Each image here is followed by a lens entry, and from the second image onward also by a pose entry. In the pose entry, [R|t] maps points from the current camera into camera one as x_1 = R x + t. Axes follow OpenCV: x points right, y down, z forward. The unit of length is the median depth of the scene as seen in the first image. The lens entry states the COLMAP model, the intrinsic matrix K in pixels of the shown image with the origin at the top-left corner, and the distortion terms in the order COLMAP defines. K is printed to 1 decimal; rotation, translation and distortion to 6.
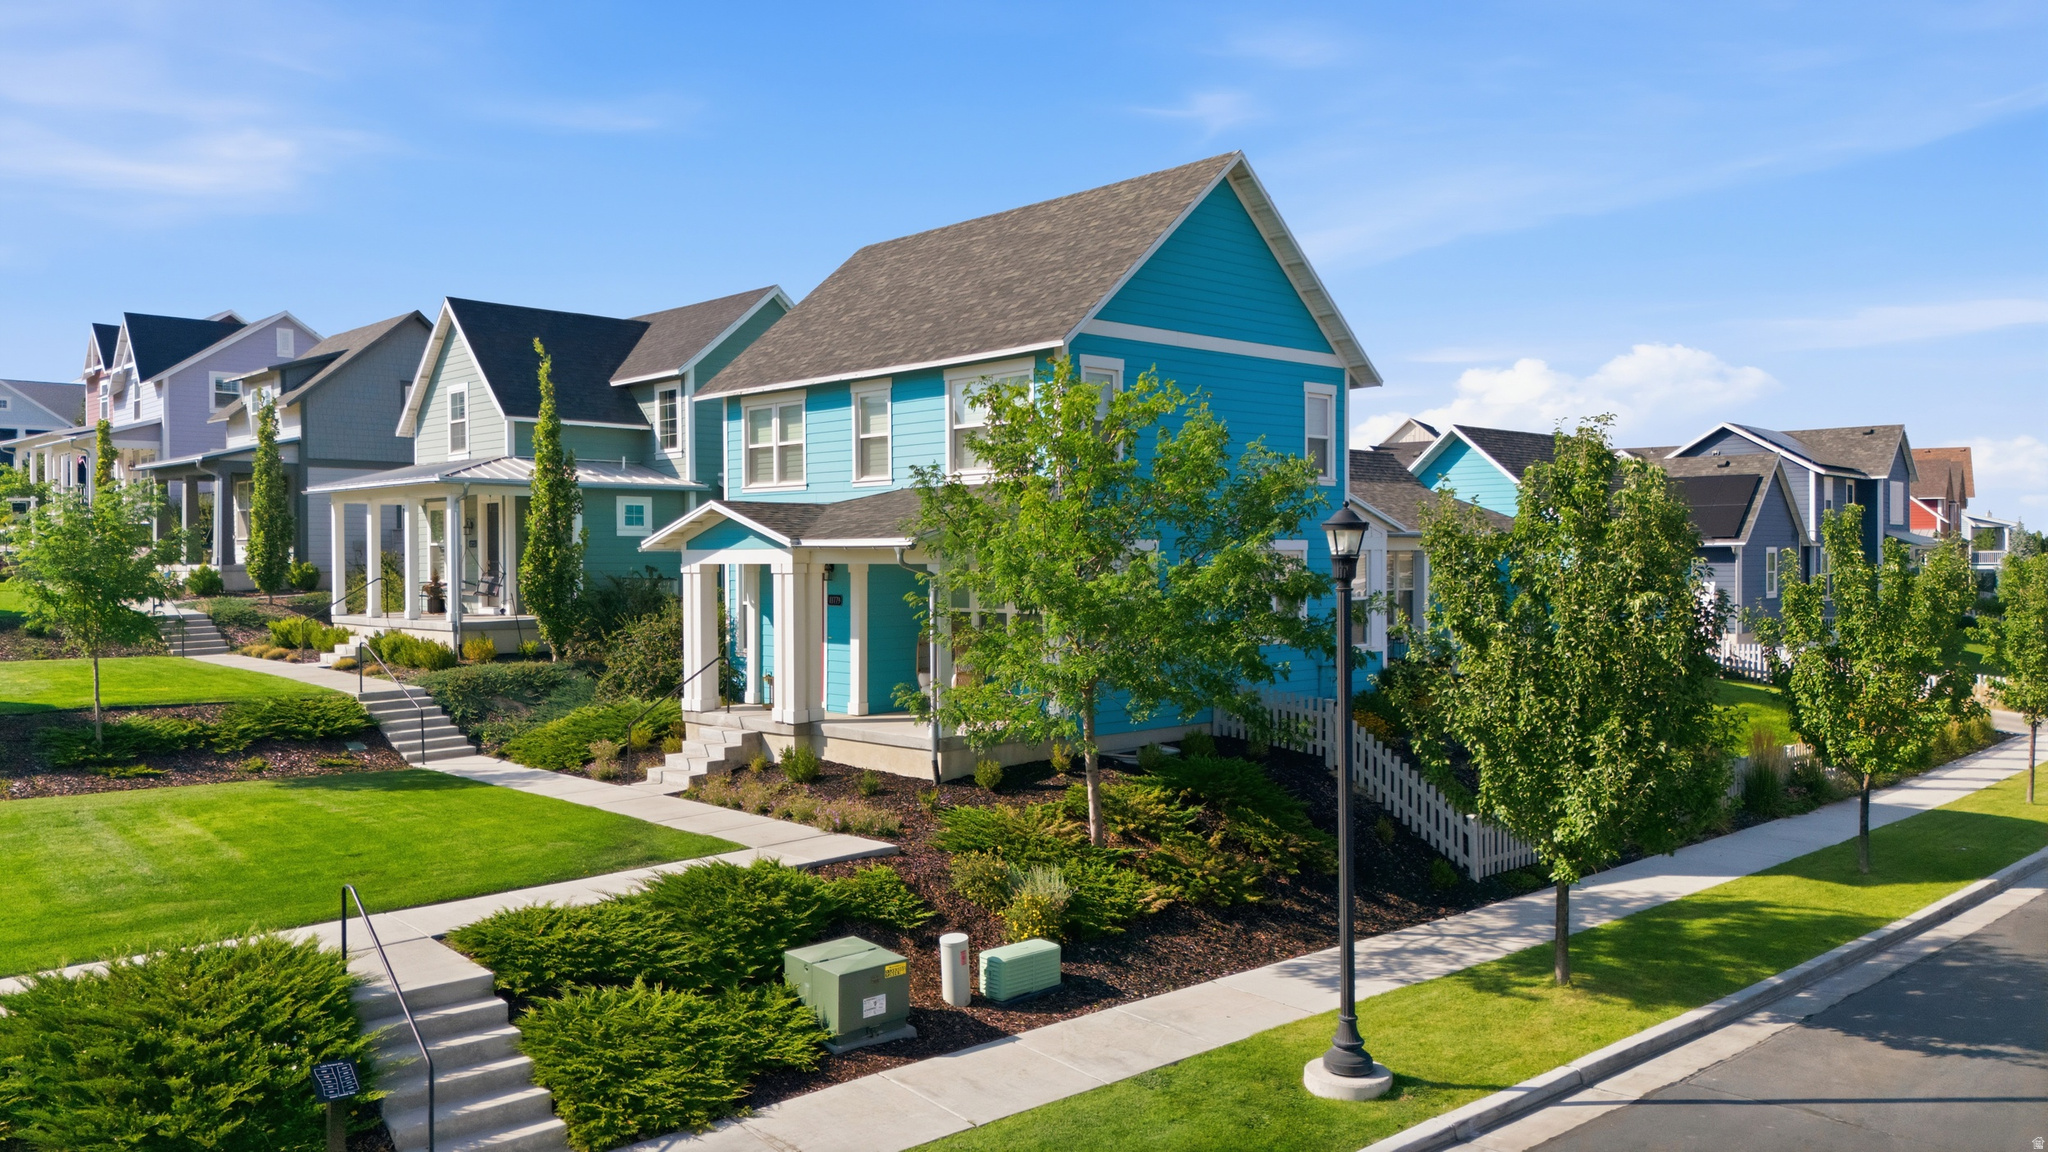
lens RADIAL K [[1580.8, 0, 1025.2], [0, 1580.8, 586.2], [0, 0, 1]] dist [0.037612, 0.004291]
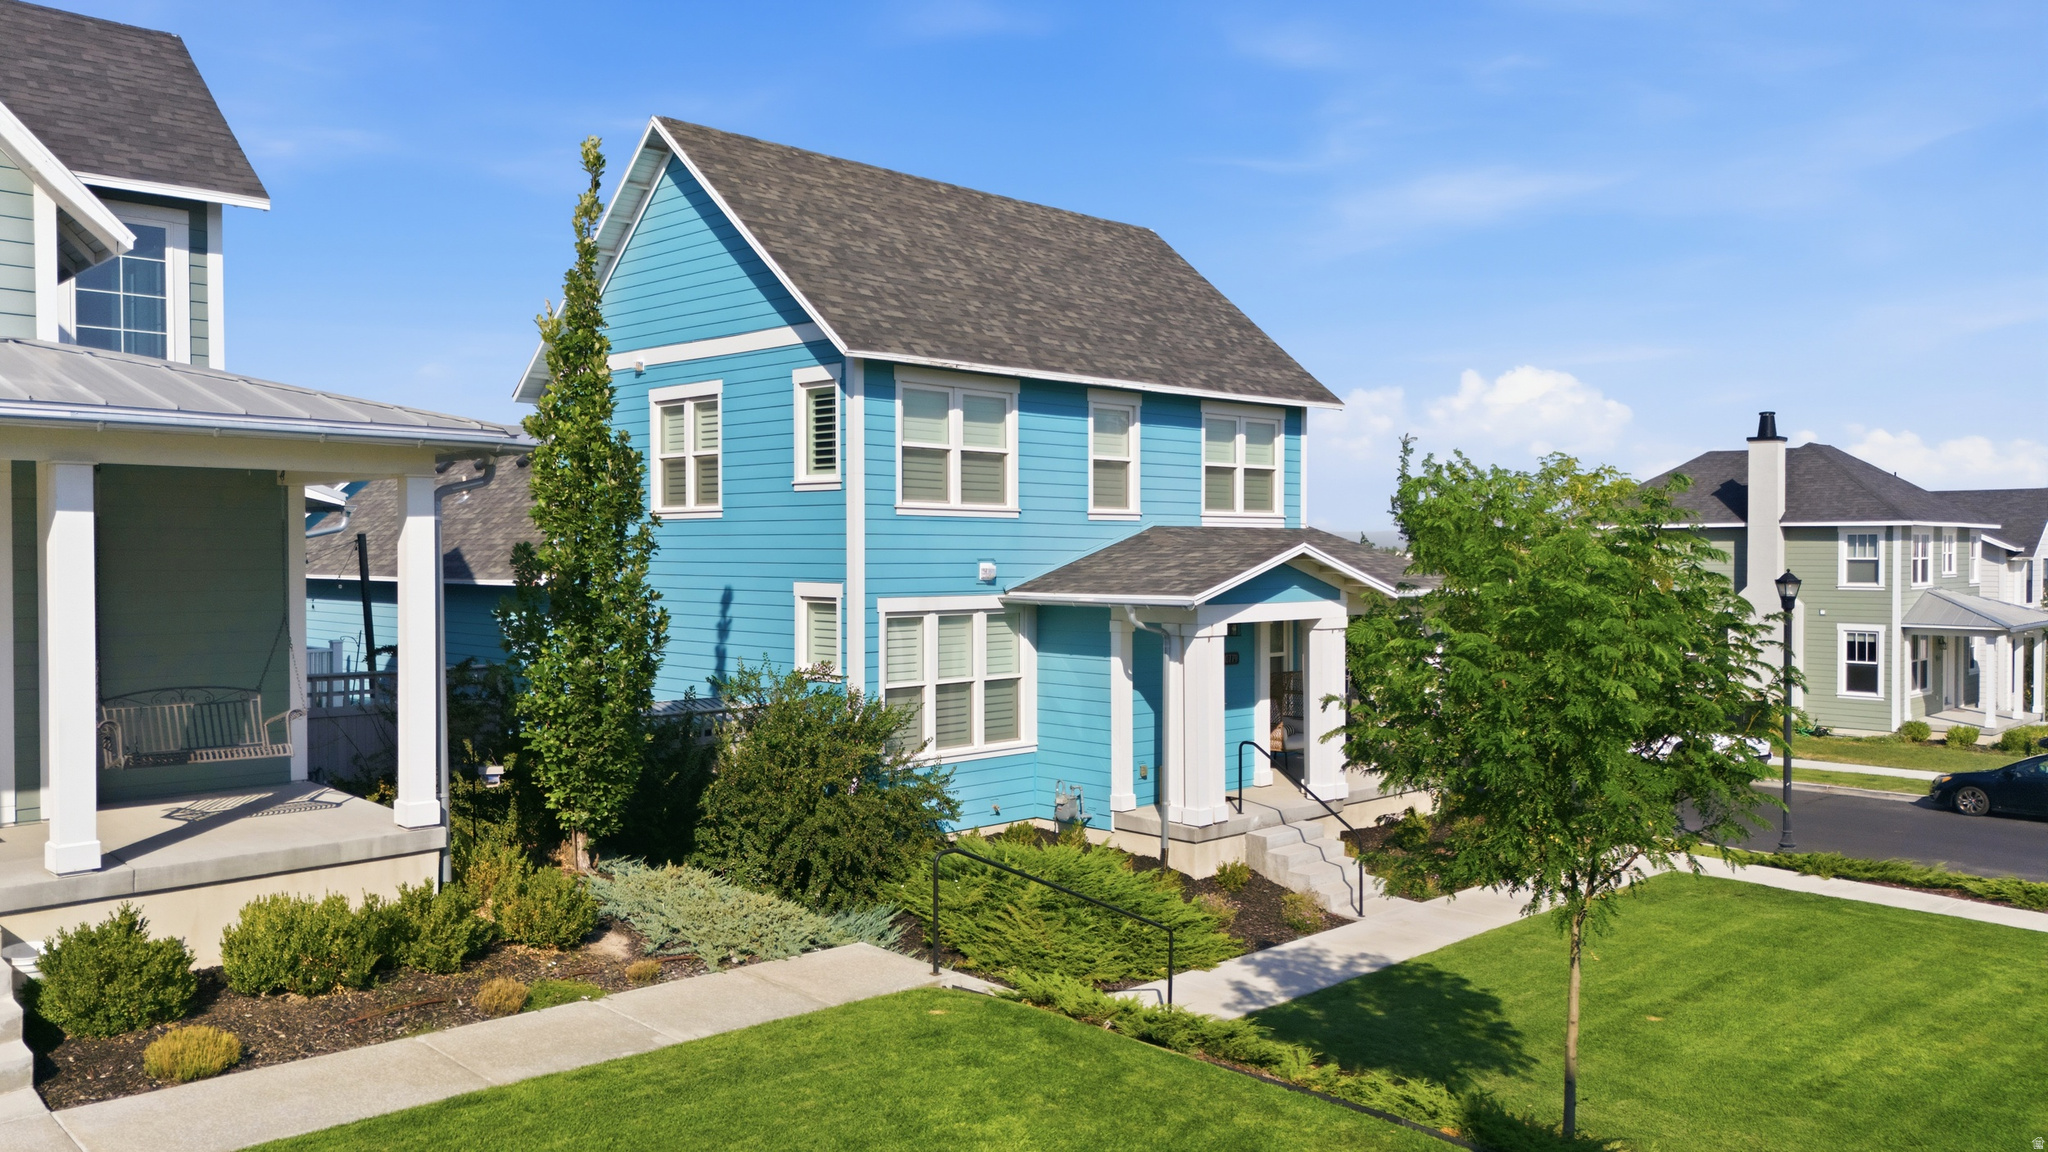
lens RADIAL K [[1548.3, 0, 1024.0], [0, 1548.3, 576.0], [0, 0, 1]] dist [0.012402, -0.000643]
pose [[-0.035219, -0.006698, 0.999357, -0.927091], [0.020712, 0.999758, 0.007430, -0.042892], [-0.999165, 0.020960, -0.035072, 1.108849]]
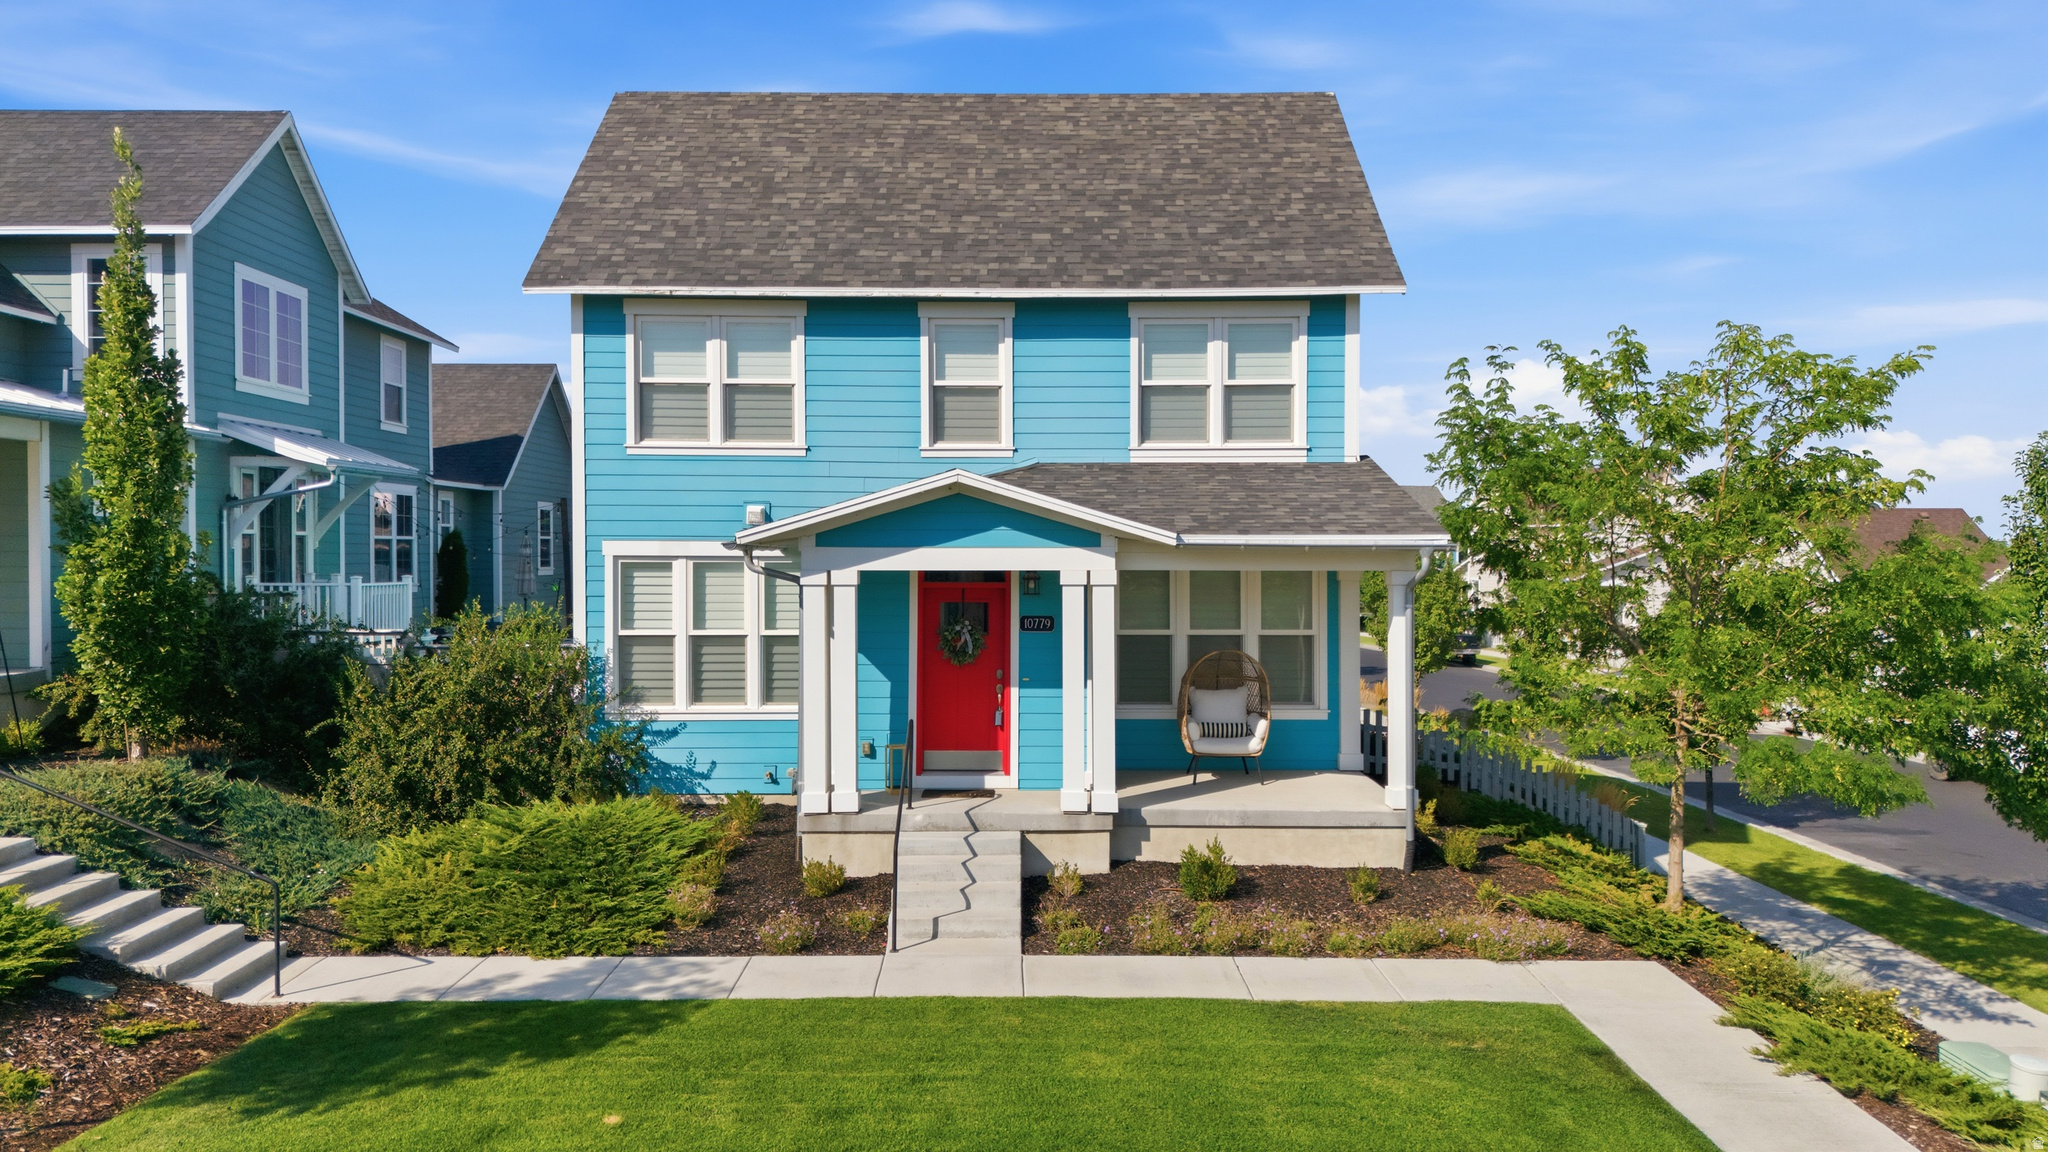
lens RADIAL K [[1580.8, 0, 1025.2], [0, 1580.8, 586.2], [0, 0, 1]] dist [0.037612, 0.004291]
pose [[0.673126, -0.010622, 0.739452, -0.610487], [0.008495, 0.999942, 0.006631, -0.011592], [-0.739479, 0.001818, 0.673177, 0.532074]]
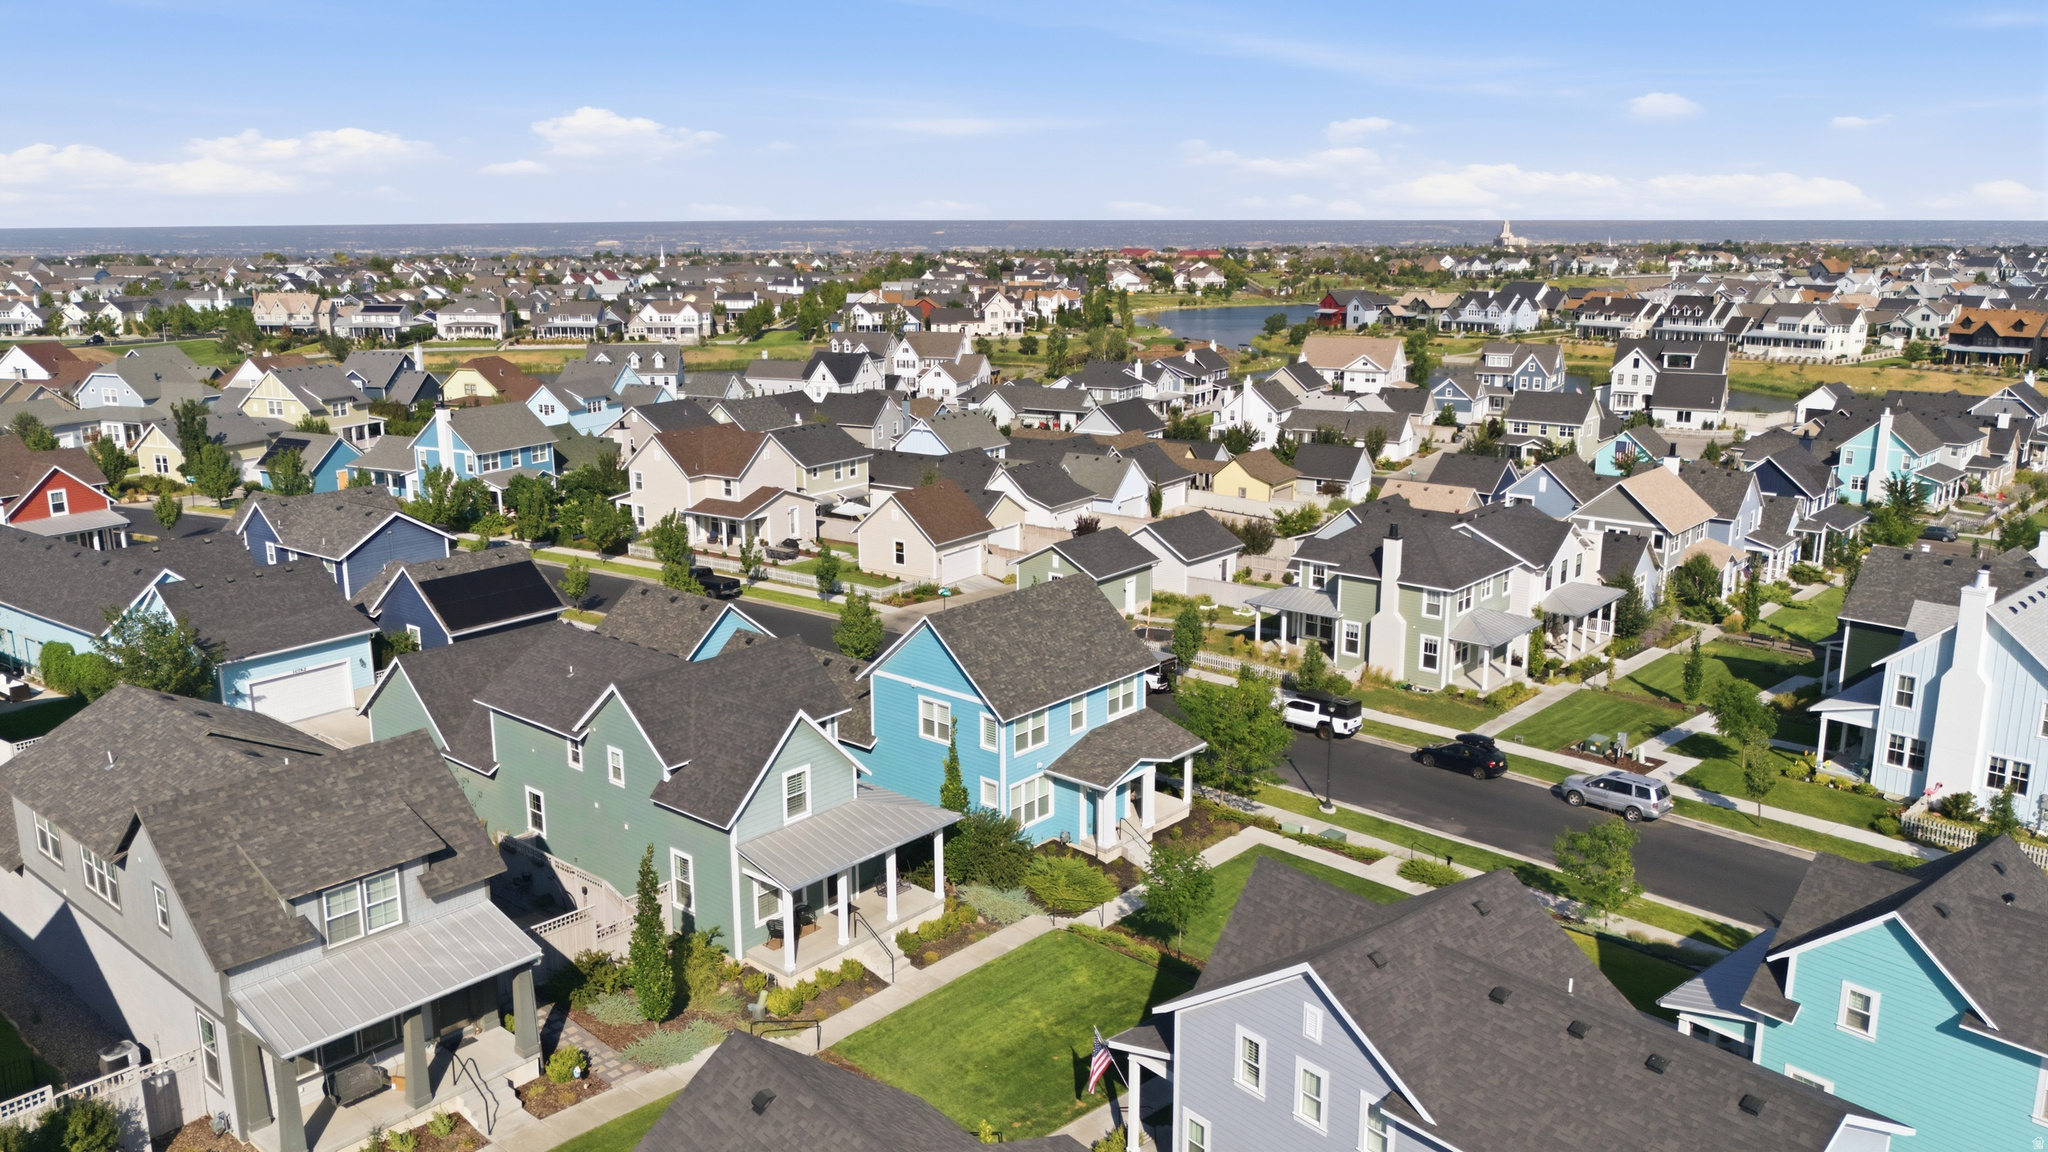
lens RADIAL K [[1580.8, 0, 1025.2], [0, 1580.8, 586.2], [0, 0, 1]] dist [0.037612, 0.004291]
pose [[-0.116705, -0.229774, 0.966221, -2.417913], [0.020883, 0.972087, 0.233691, -0.864440], [-0.992947, 0.047450, -0.108649, 1.369467]]
